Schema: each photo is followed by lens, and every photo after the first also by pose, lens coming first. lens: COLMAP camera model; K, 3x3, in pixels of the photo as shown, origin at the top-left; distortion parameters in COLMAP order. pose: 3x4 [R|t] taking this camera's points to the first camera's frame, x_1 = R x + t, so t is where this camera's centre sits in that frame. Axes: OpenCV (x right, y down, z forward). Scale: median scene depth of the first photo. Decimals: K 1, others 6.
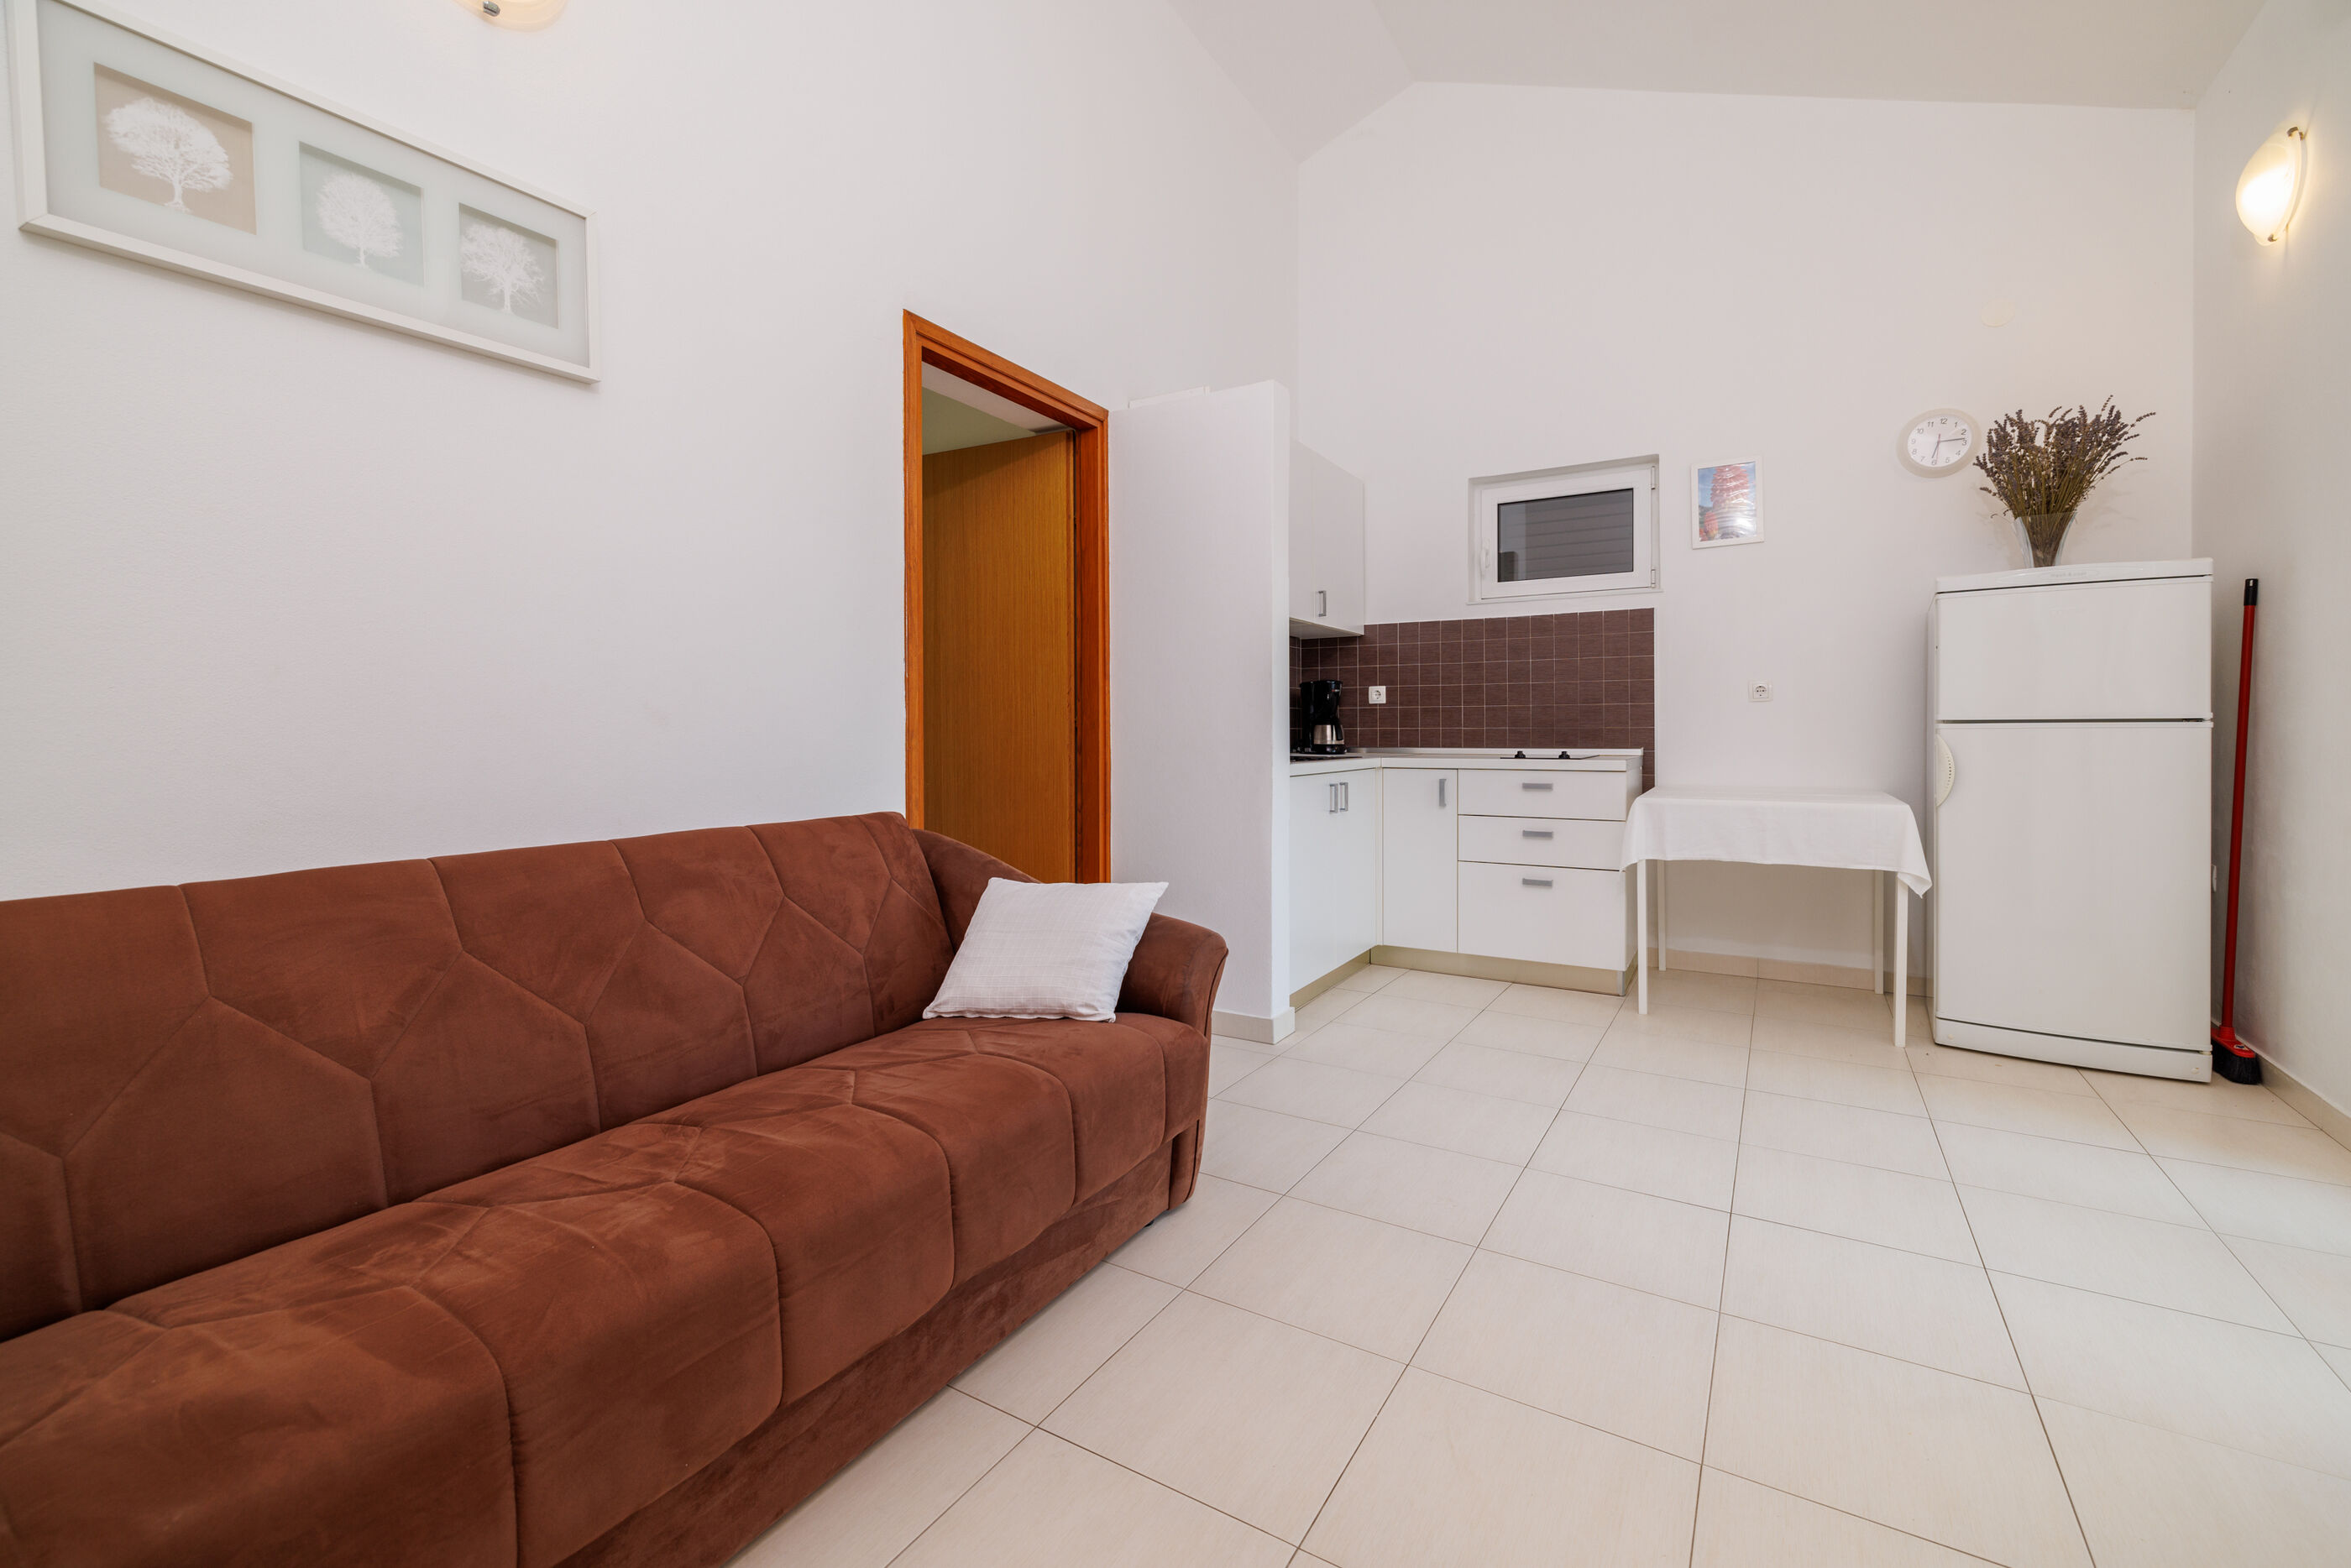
lens RADIAL K [[1003.9, 0, 1175.2], [0, 1003.9, 739.6], [0, 0, 1]] dist [-0.004038, -0.000213]
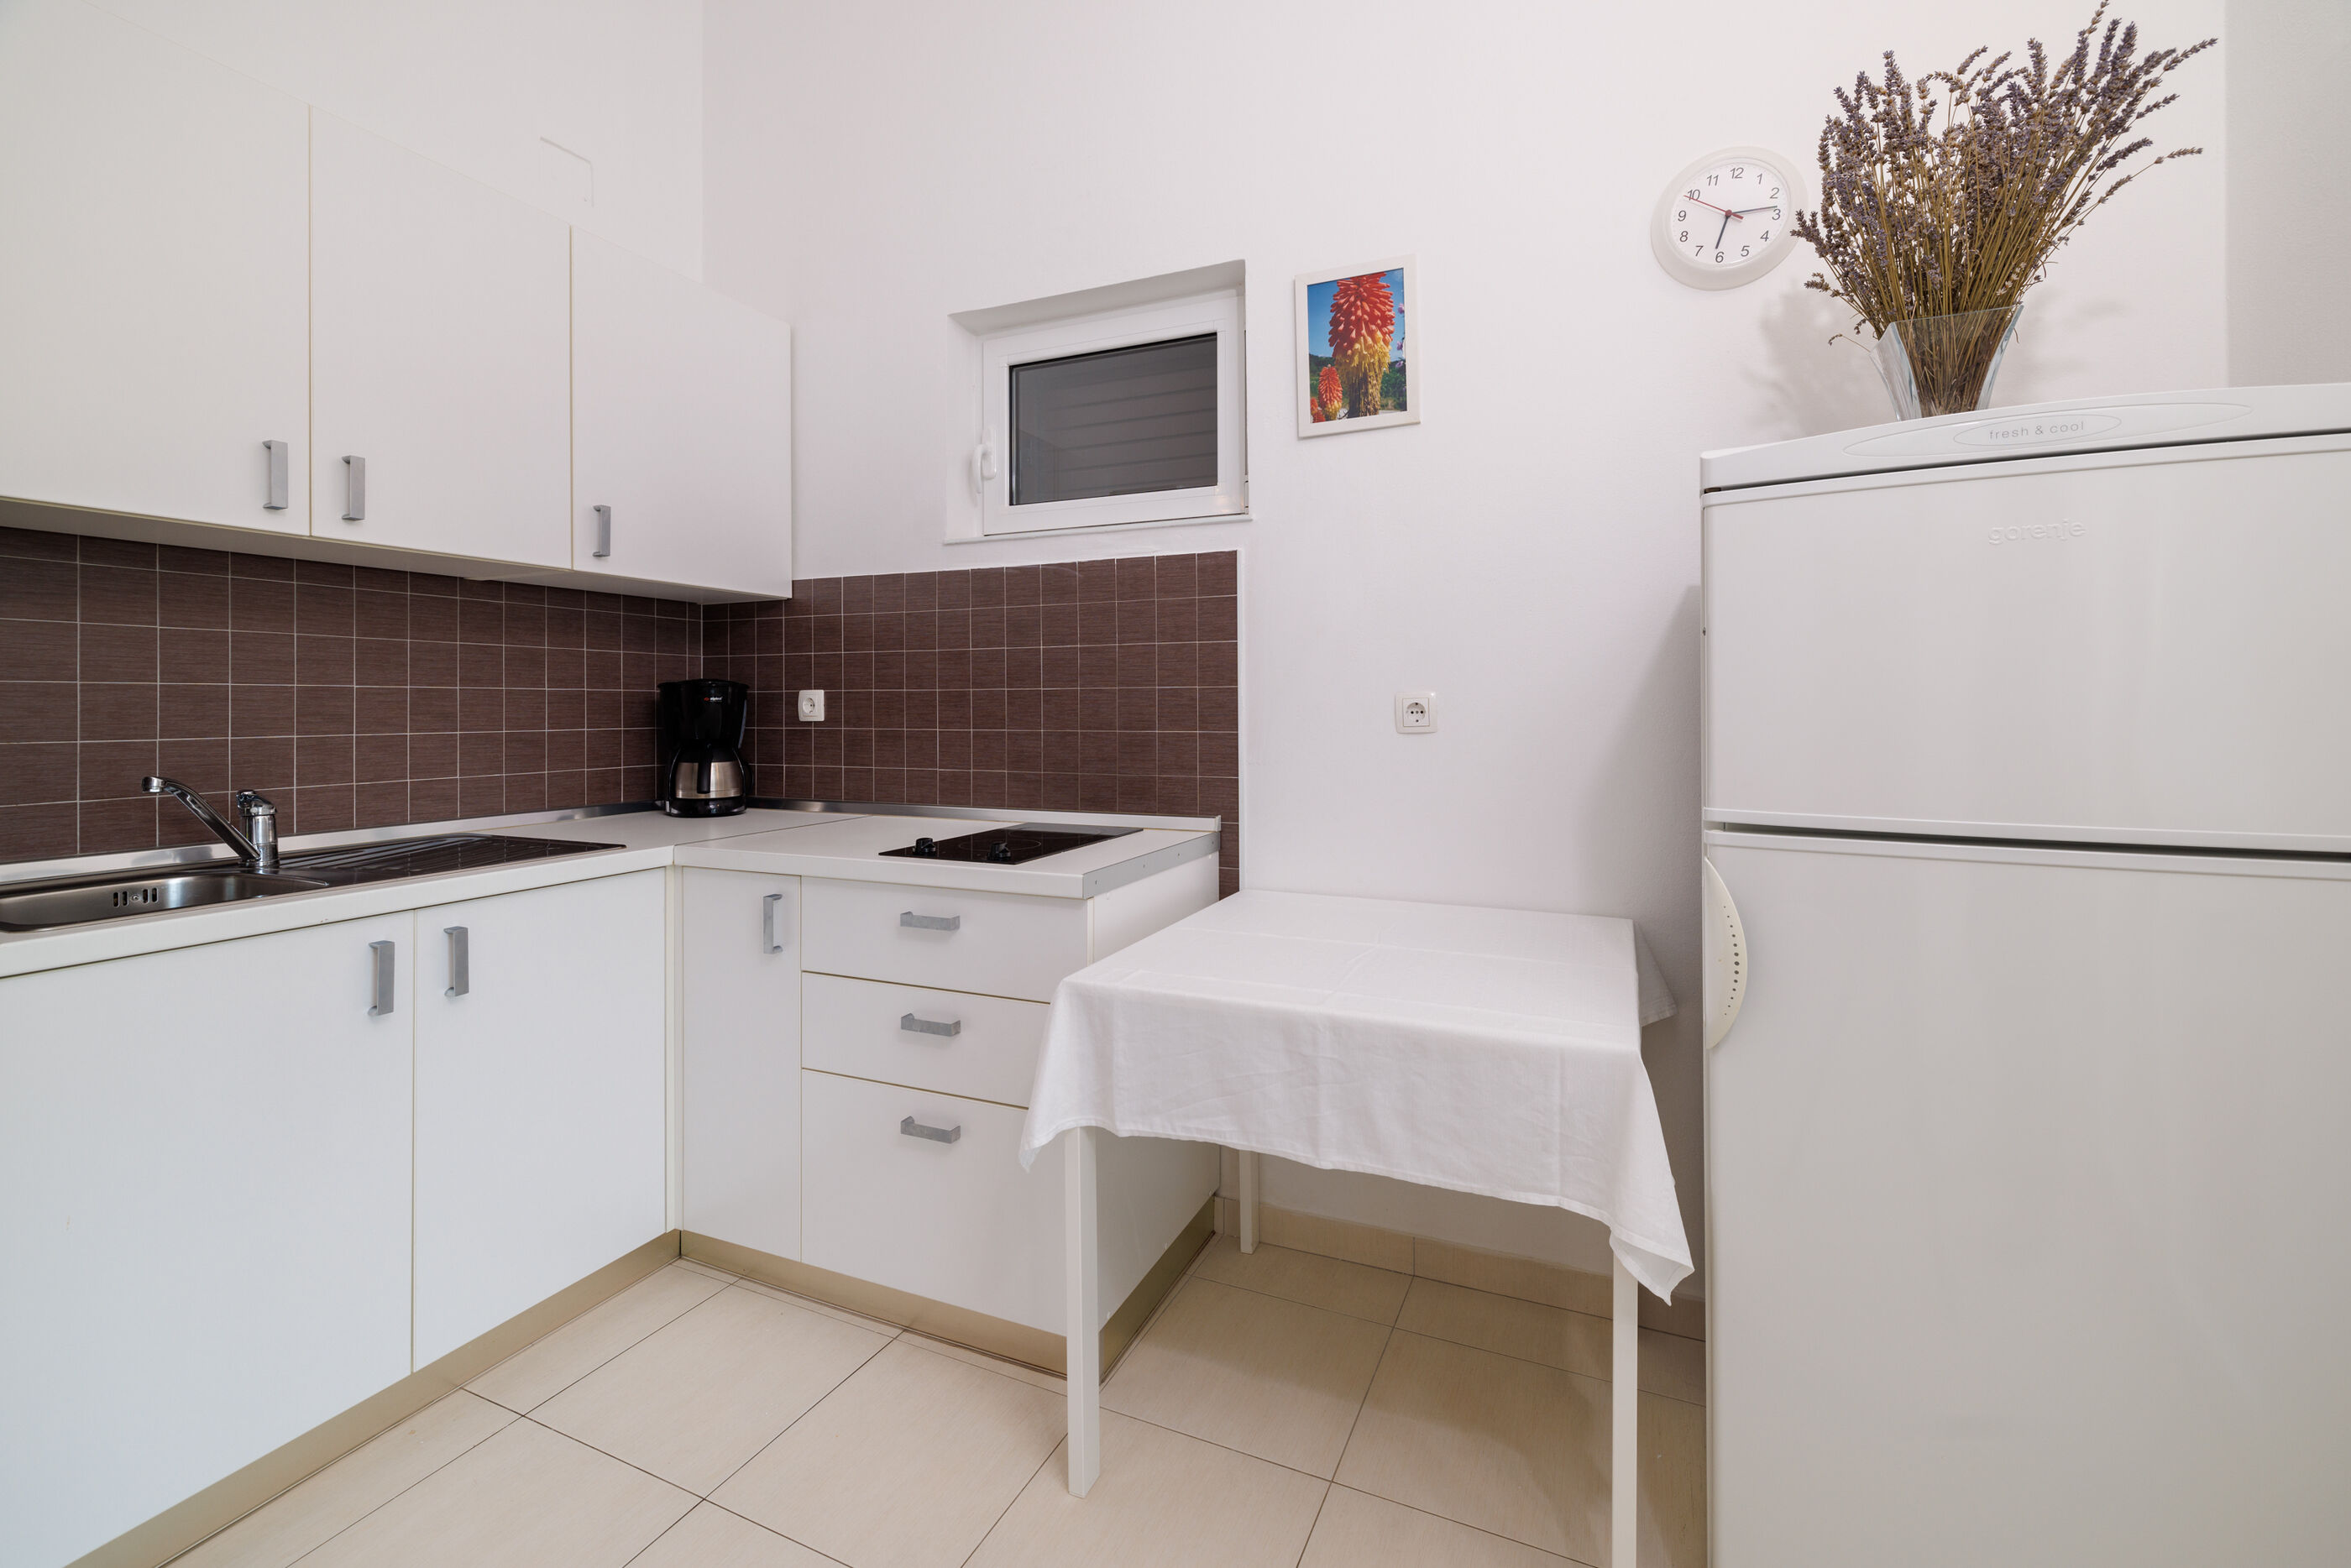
lens RADIAL K [[1003.9, 0, 1181.5], [0, 1003.9, 696.4], [0, 0, 1]] dist [-0.004038, -0.000213]
pose [[0.993353, 0.001299, 0.115103, 0.387215], [0.000399, 0.999891, -0.014728, -0.047033], [-0.115109, 0.014676, 0.993244, 0.480210]]
